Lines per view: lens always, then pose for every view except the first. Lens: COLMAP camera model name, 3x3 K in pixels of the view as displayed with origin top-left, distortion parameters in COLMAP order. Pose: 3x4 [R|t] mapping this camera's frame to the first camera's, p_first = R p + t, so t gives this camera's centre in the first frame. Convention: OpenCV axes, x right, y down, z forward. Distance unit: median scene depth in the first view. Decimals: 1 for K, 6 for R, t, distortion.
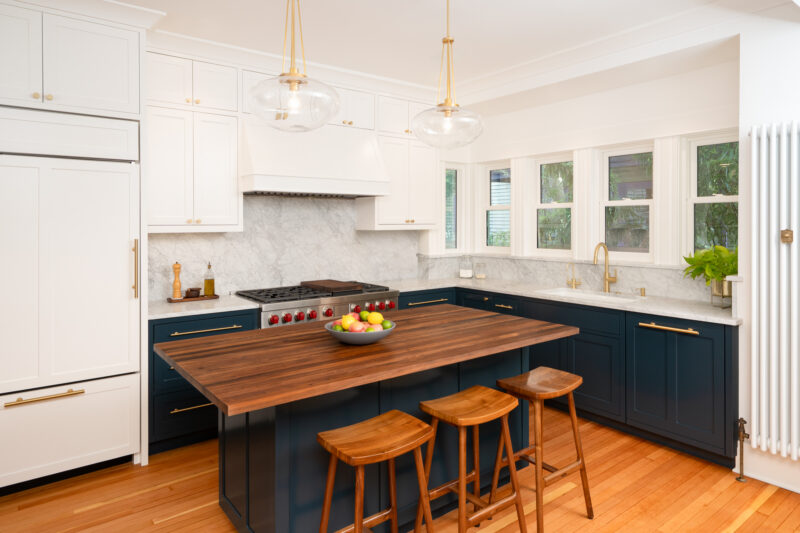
lens RADIAL K [[502.5, 0, 396.8], [0, 502.5, 227.5], [0, 0, 1]] dist [0.027664, -0.006068]
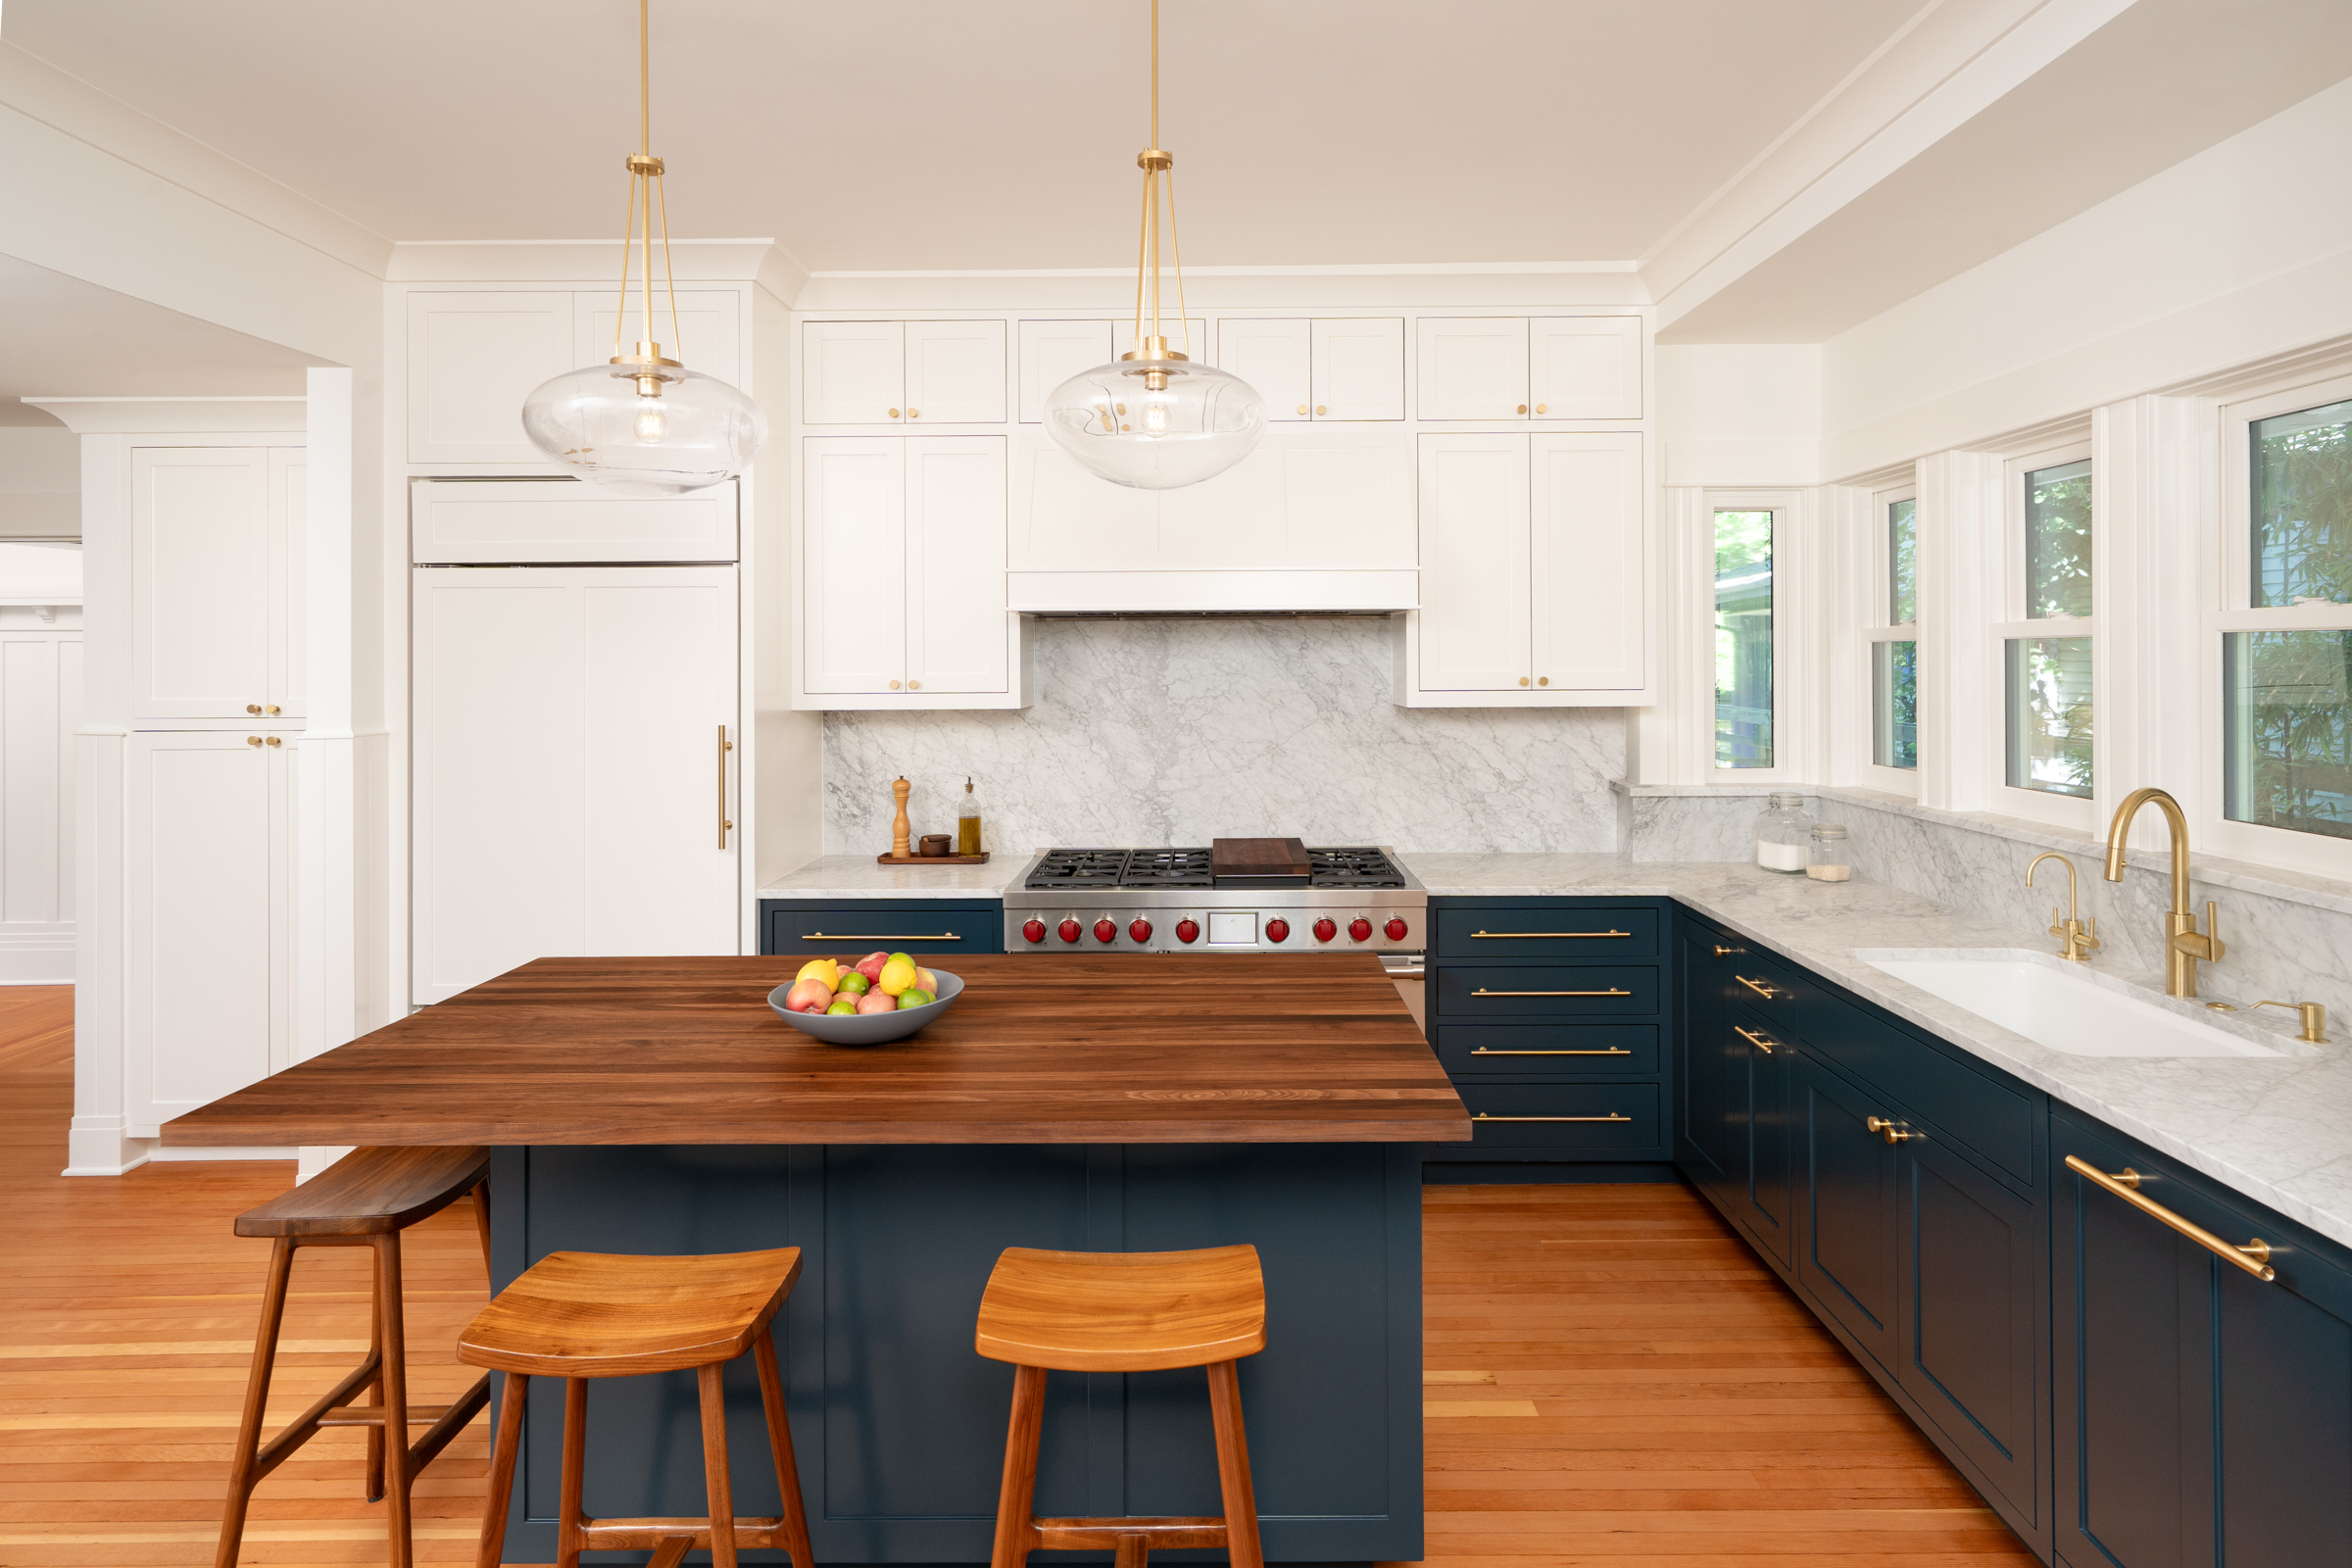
lens RADIAL K [[1244.2, 0, 1221.9], [0, 1244.2, 650.5], [0, 0, 1]] dist [0.001995, 0.000813]
pose [[0.791606, -0.006492, -0.610998, 0.401526], [-0.002390, 0.999903, -0.013721, -0.022870], [0.611027, 0.012321, 0.791513, 0.255324]]
